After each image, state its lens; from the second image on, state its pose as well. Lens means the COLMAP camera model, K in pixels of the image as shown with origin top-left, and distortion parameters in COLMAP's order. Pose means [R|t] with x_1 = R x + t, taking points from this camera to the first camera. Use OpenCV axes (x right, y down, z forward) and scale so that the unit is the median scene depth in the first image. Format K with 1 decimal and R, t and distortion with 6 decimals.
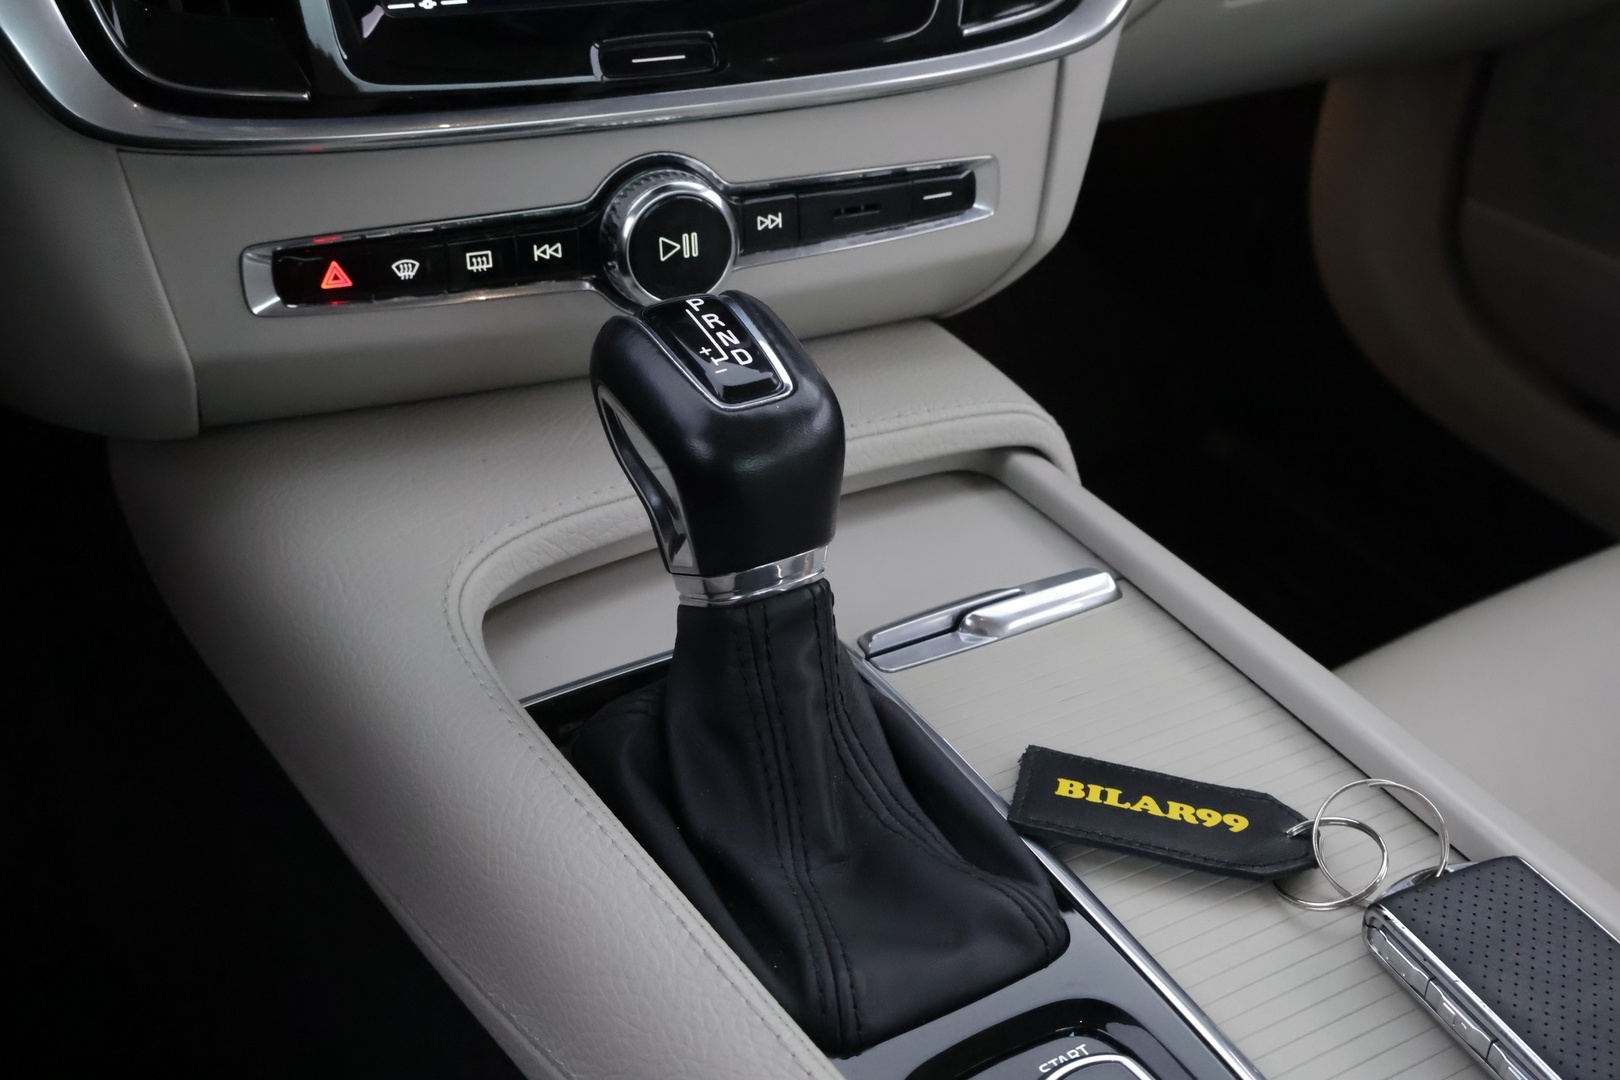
lens RADIAL K [[1871.2, 0, 809.6], [0, 1871.2, 545.5], [0, 0, 1]] dist [0.008370, 0.000000]
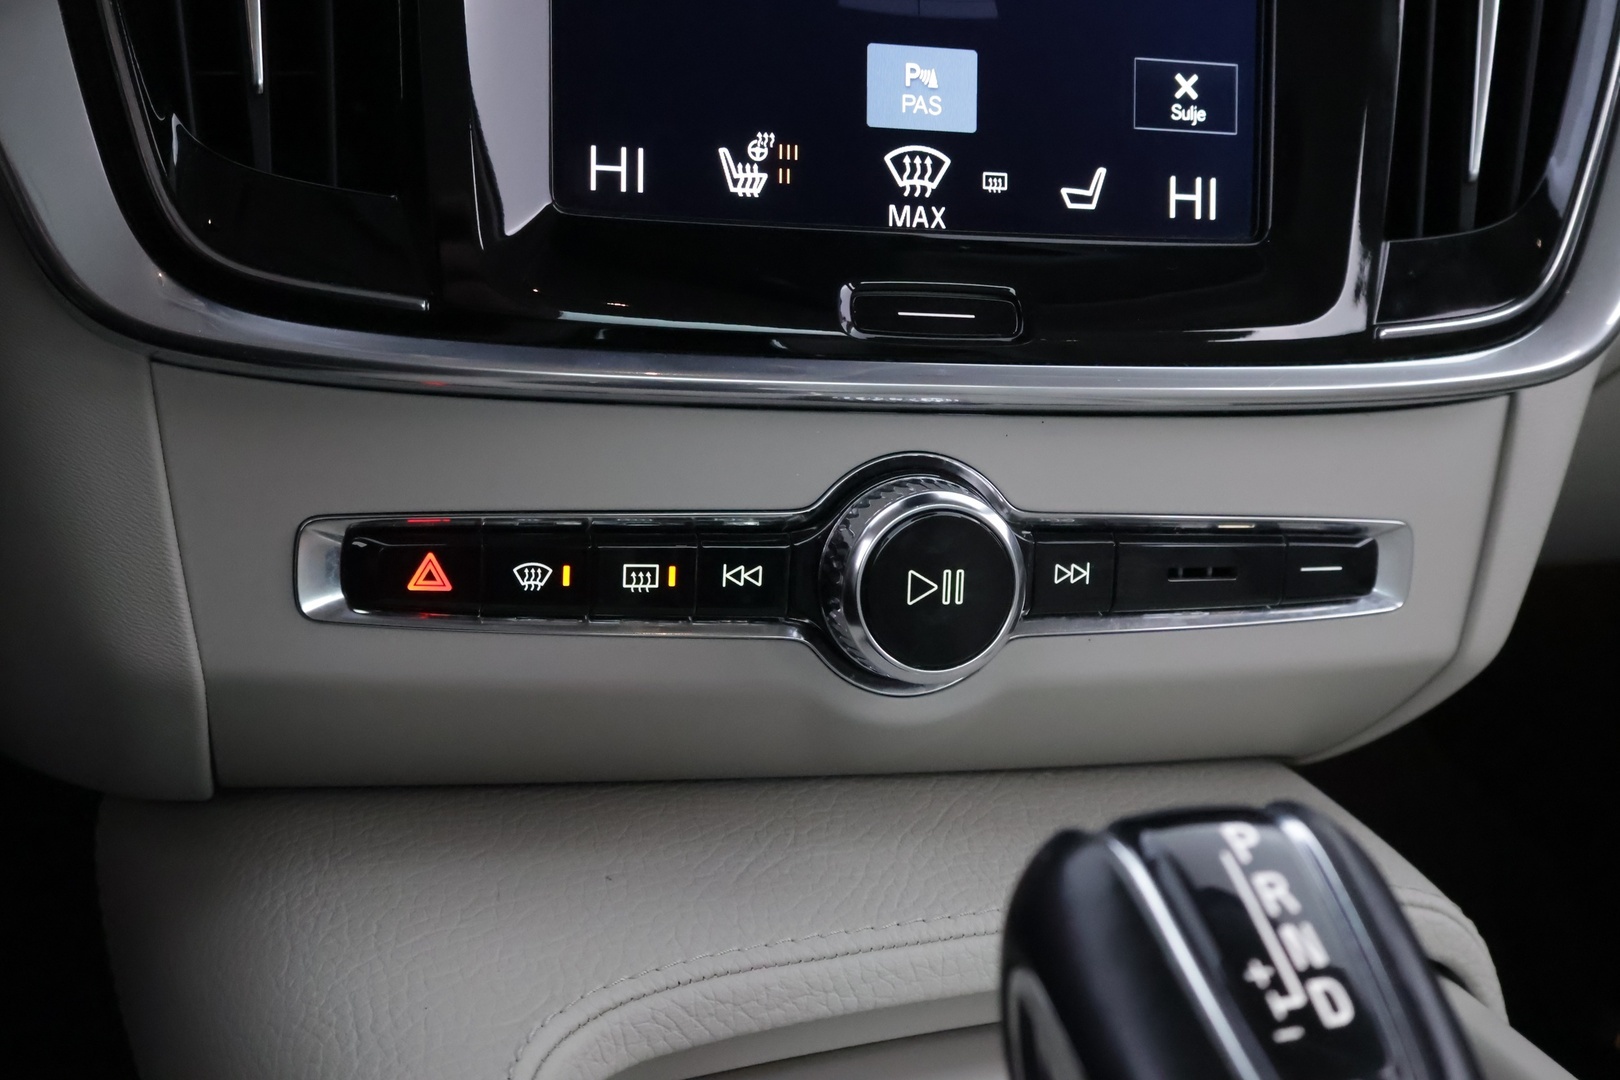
lens RADIAL K [[2131.1, 0, 798.3], [0, 2131.1, 531.8], [0, 0, 1]] dist [0.004612, 0.000000]
pose [[0.987312, 0.092597, -0.128999, -0.025015], [-0.122346, 0.961453, -0.246252, 0.016985], [0.101225, 0.258910, 0.960583, 0.292330]]
